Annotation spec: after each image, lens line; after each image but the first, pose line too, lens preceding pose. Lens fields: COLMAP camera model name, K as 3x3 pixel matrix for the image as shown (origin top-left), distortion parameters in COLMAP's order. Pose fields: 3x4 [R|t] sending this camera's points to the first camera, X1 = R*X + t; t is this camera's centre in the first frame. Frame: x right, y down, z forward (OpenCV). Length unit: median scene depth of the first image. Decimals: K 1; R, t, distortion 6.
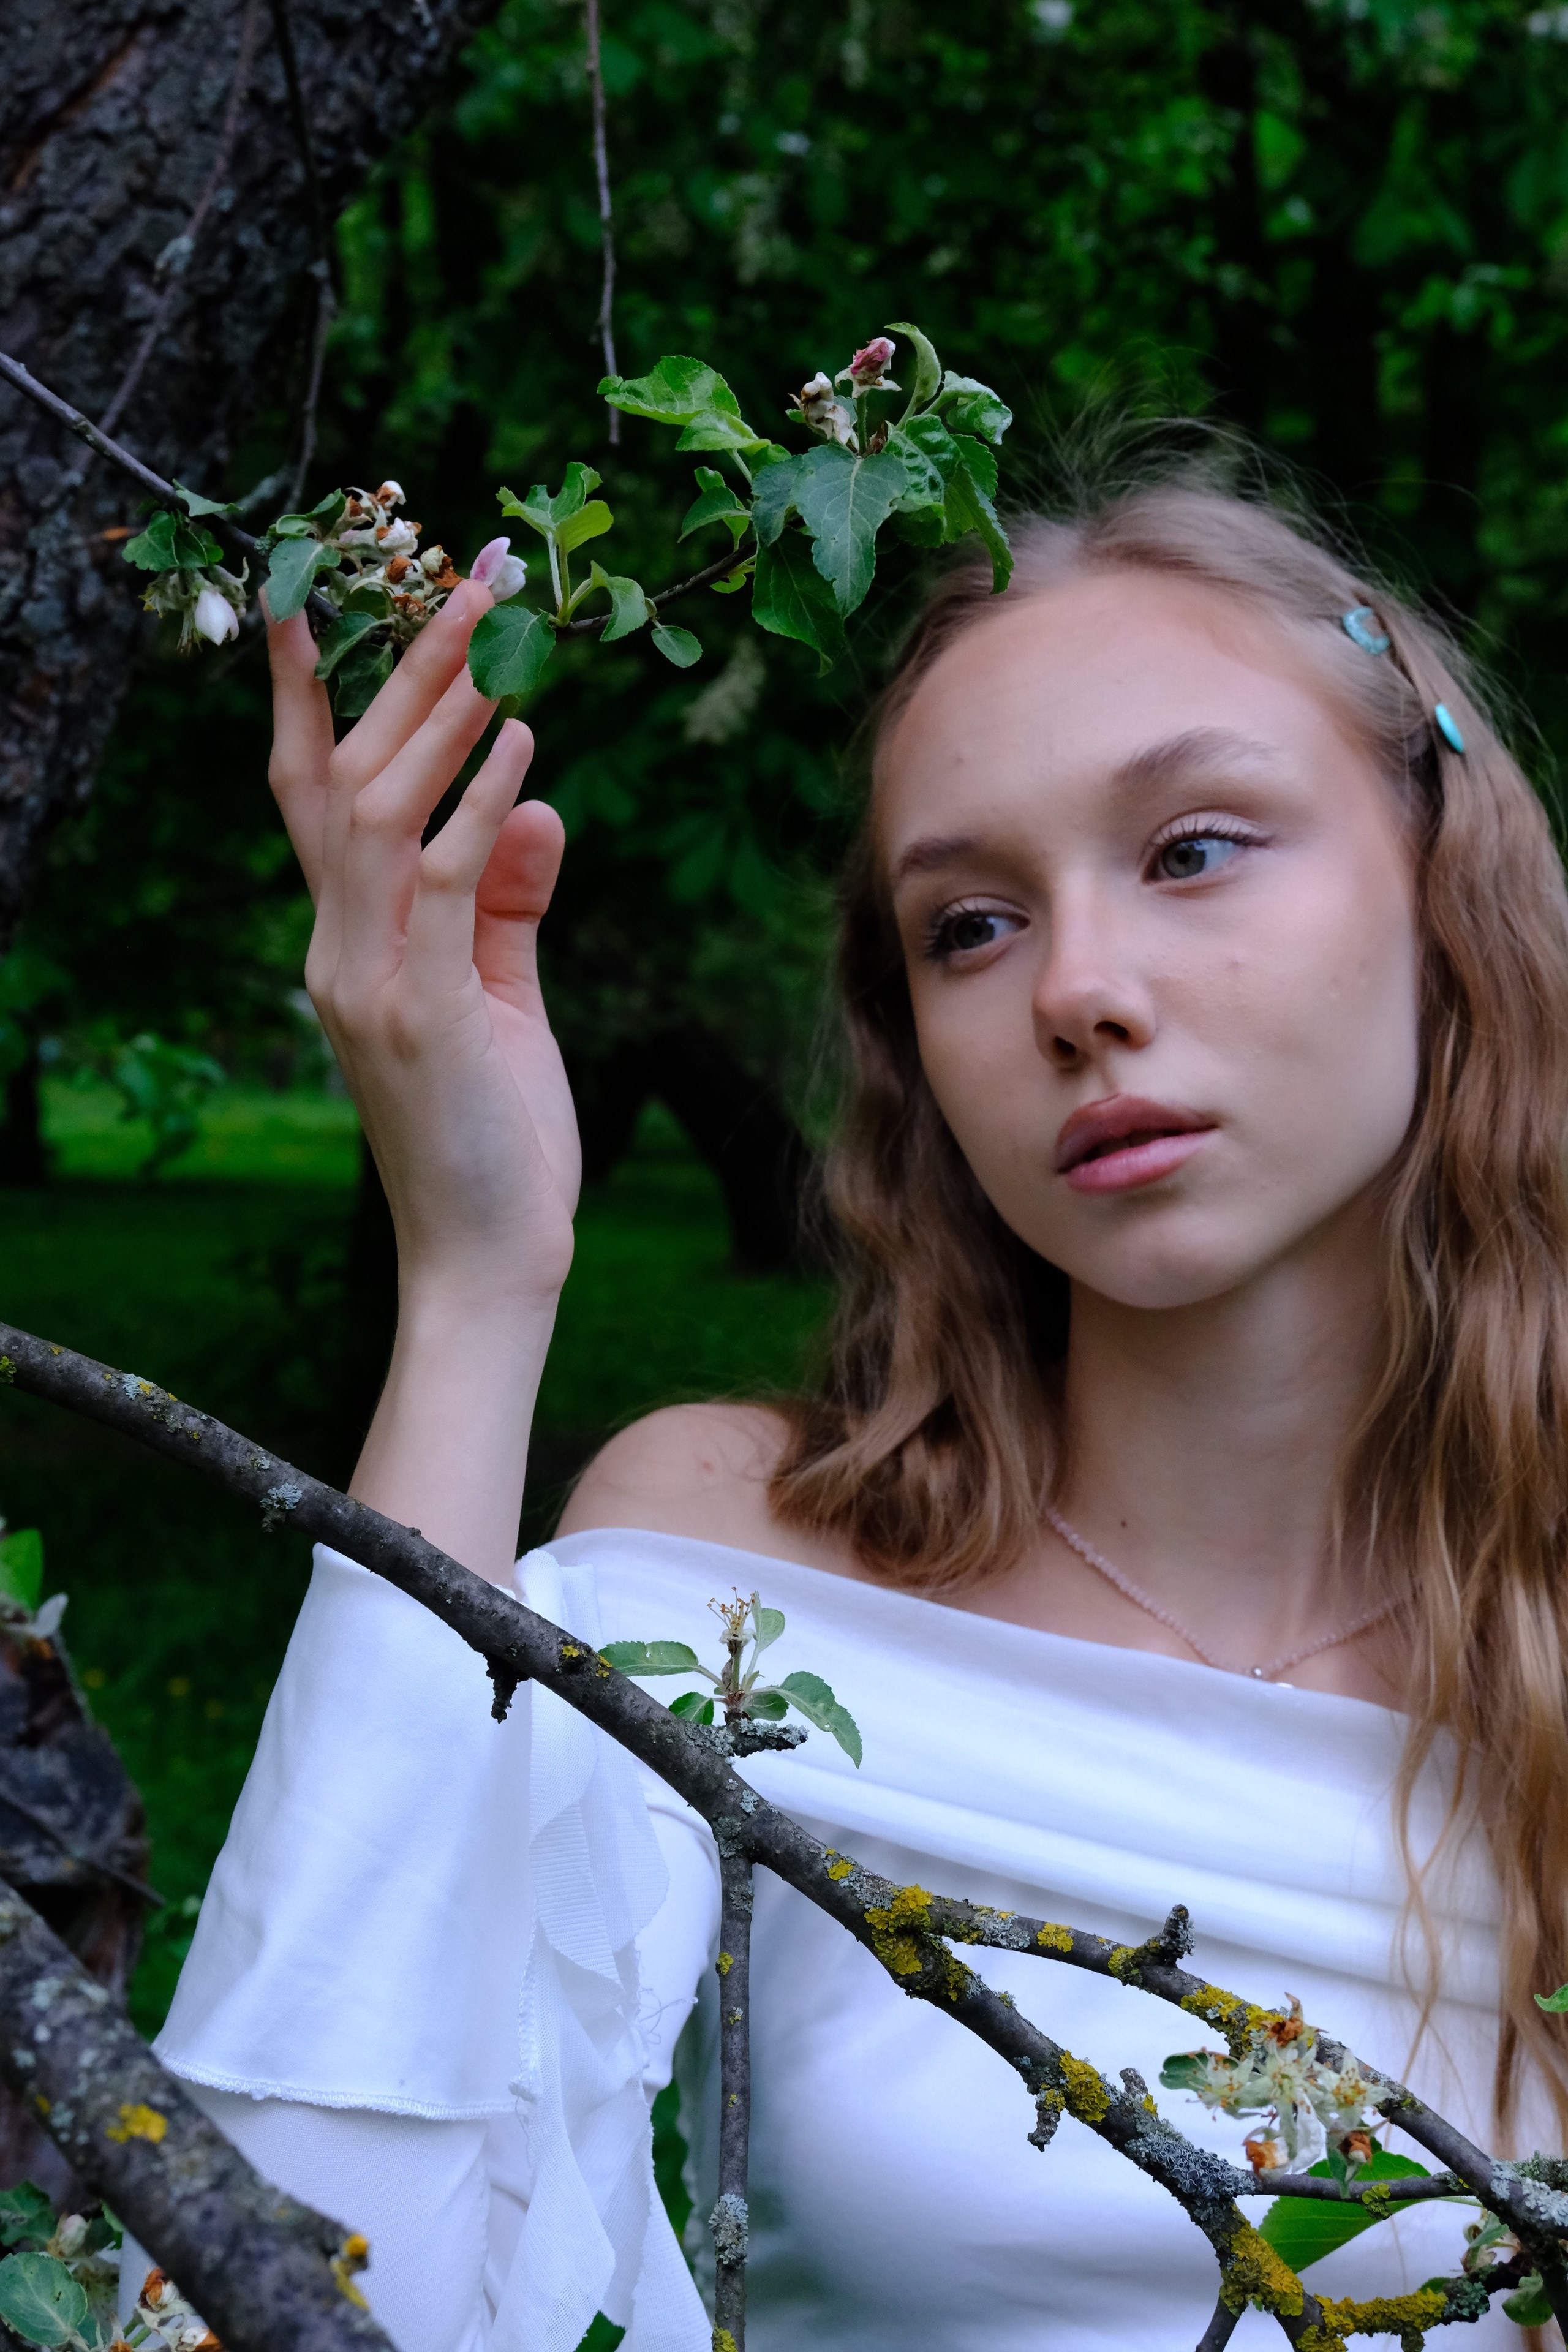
lens RADIAL K [[3361.6, 0, 777.8], [0, 3361.6, 1259.1], [0, 0, 1]] dist [0.016244, 0.021707]
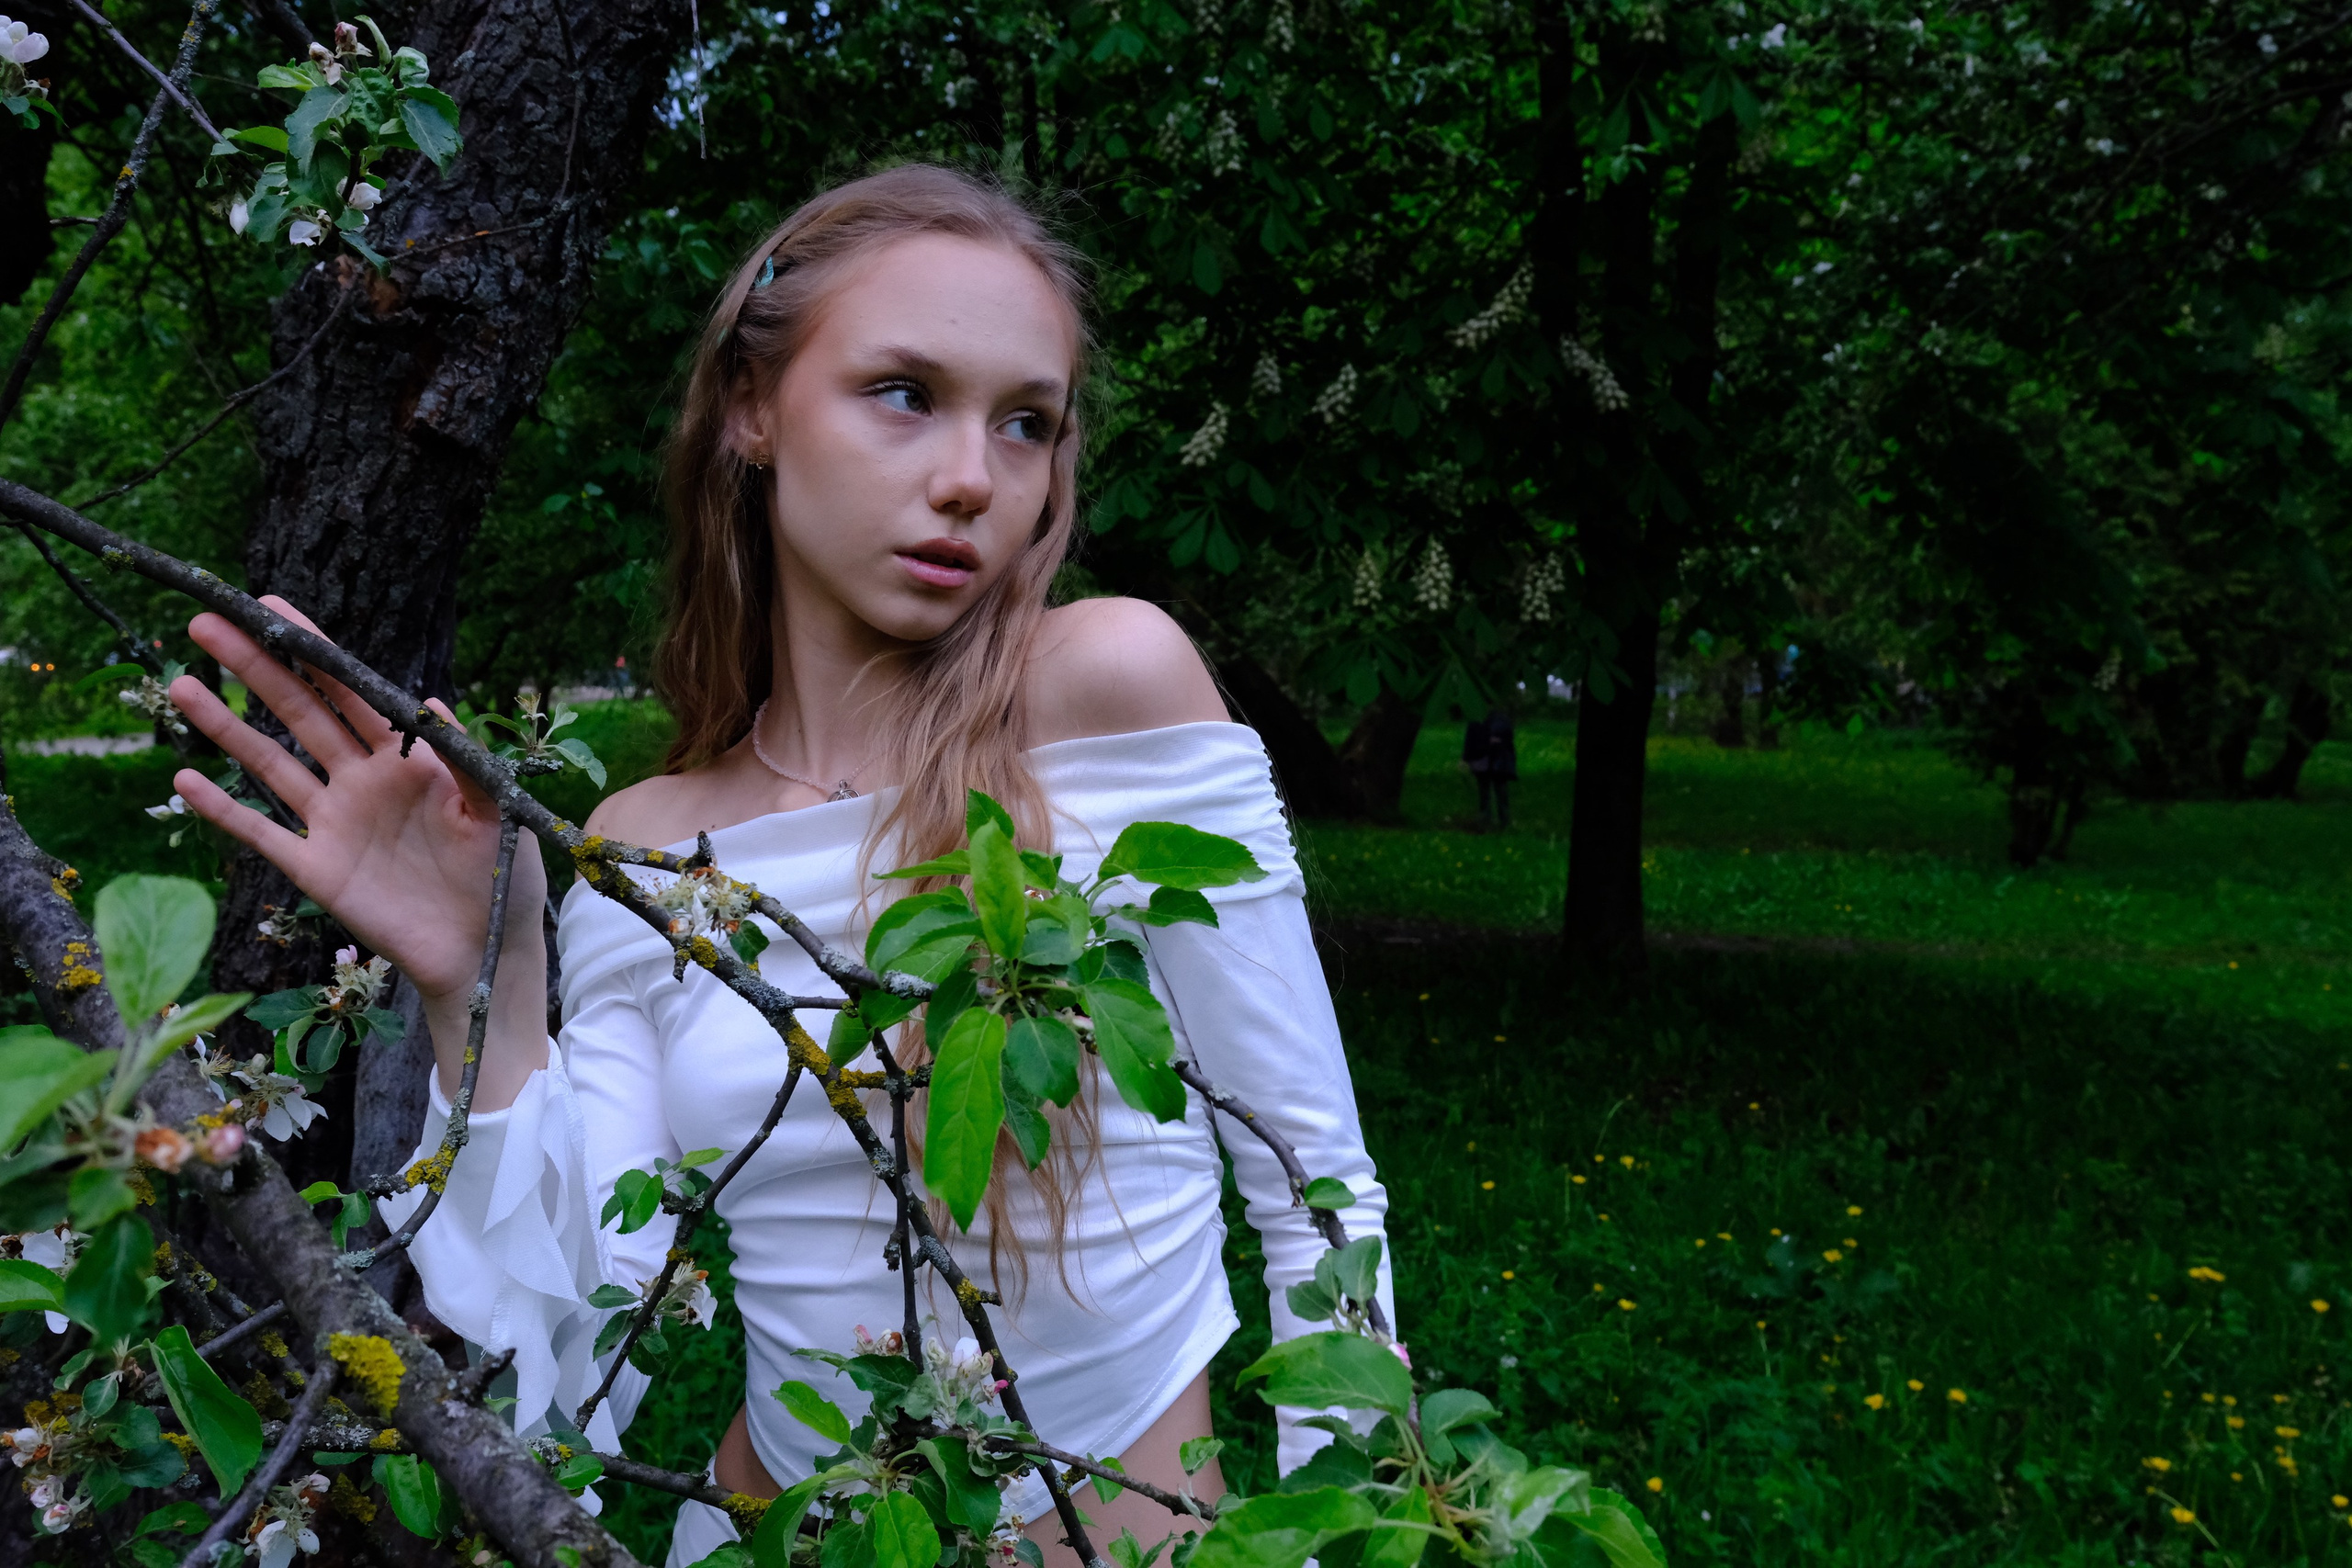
lens RADIAL K [[2116.9, 0, 1133.5], [0, 2116.9, 854.9], [0, 0, 1]] dist [0.008946, 0.025015]
pose [[0.995955, -0.005023, -0.089711, 0.220898], [0.006430, 0.999861, 0.015394, 0.090666], [0.089621, -0.015909, 0.995849, -0.089885]]
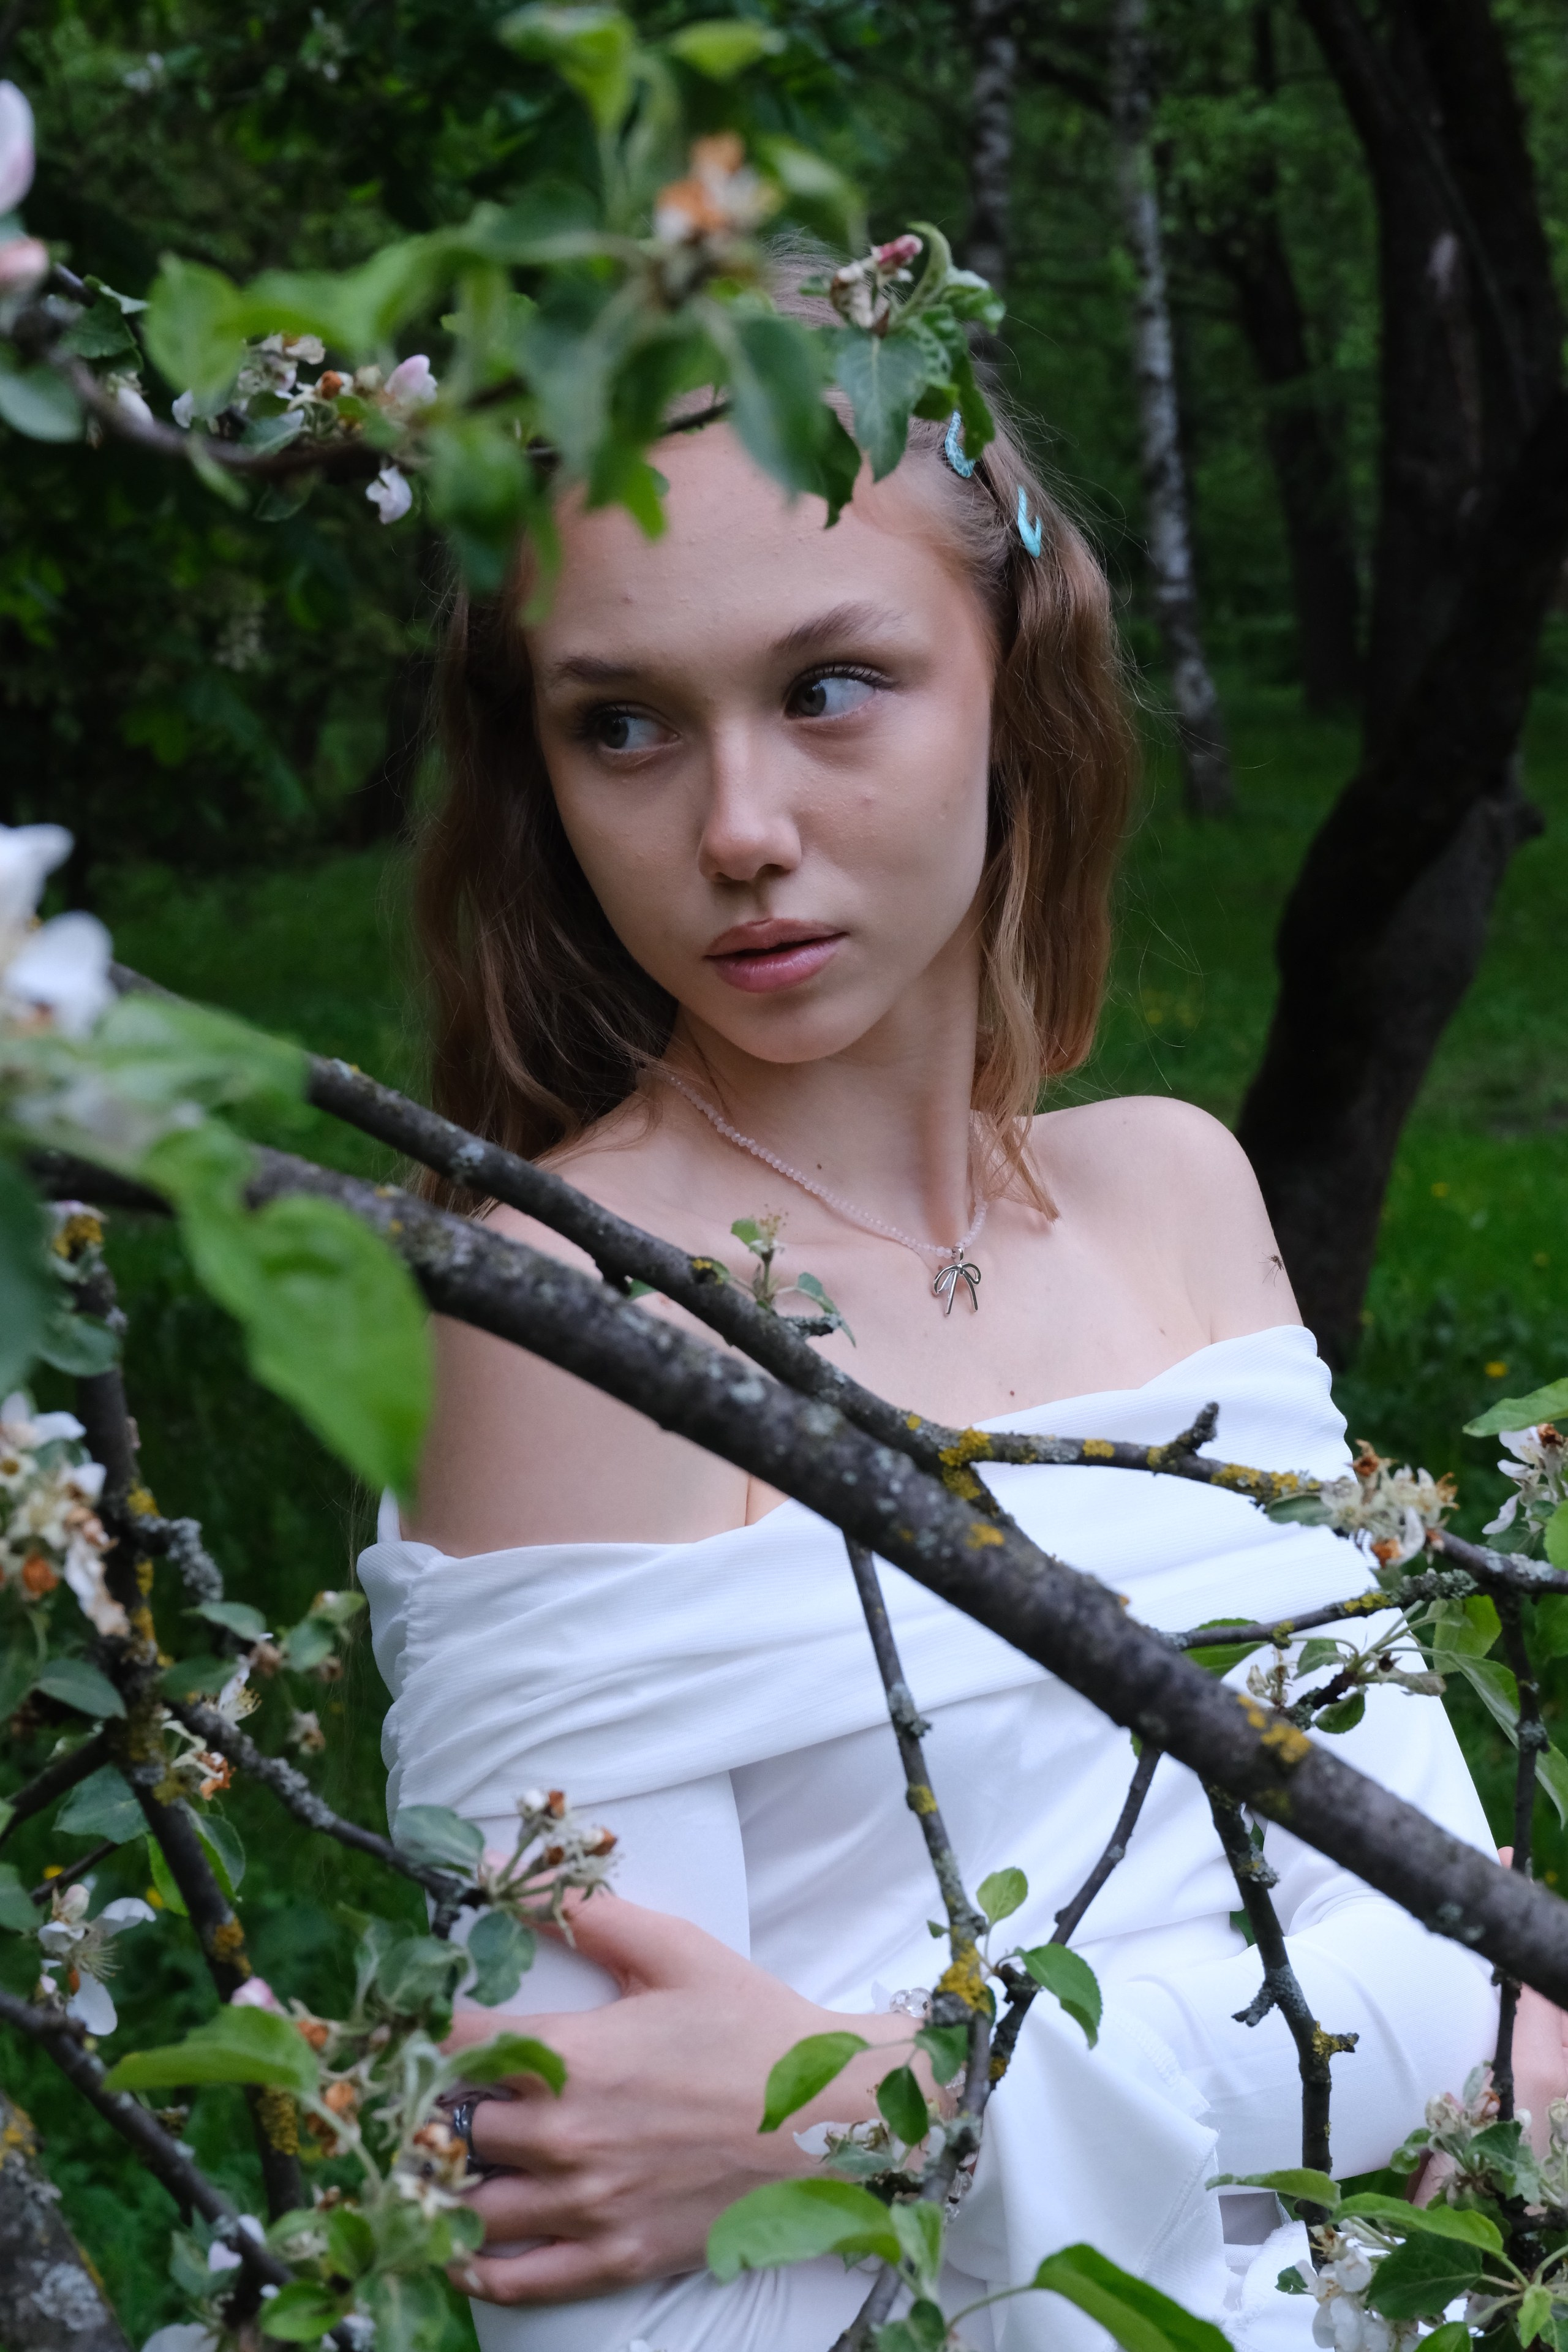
lens RADIAL K [[5029.4, 0, 787.0], [0, 5029.4, 1175.7], [0, 0, 1]] dist [-0.014599, 0.415844]
pose [[0.875426, -0.104068, 0.472016, -0.433729], [0.081554, 0.994348, 0.067974, -0.018055], [-0.476422, -0.021012, 0.878966, -0.285524]]
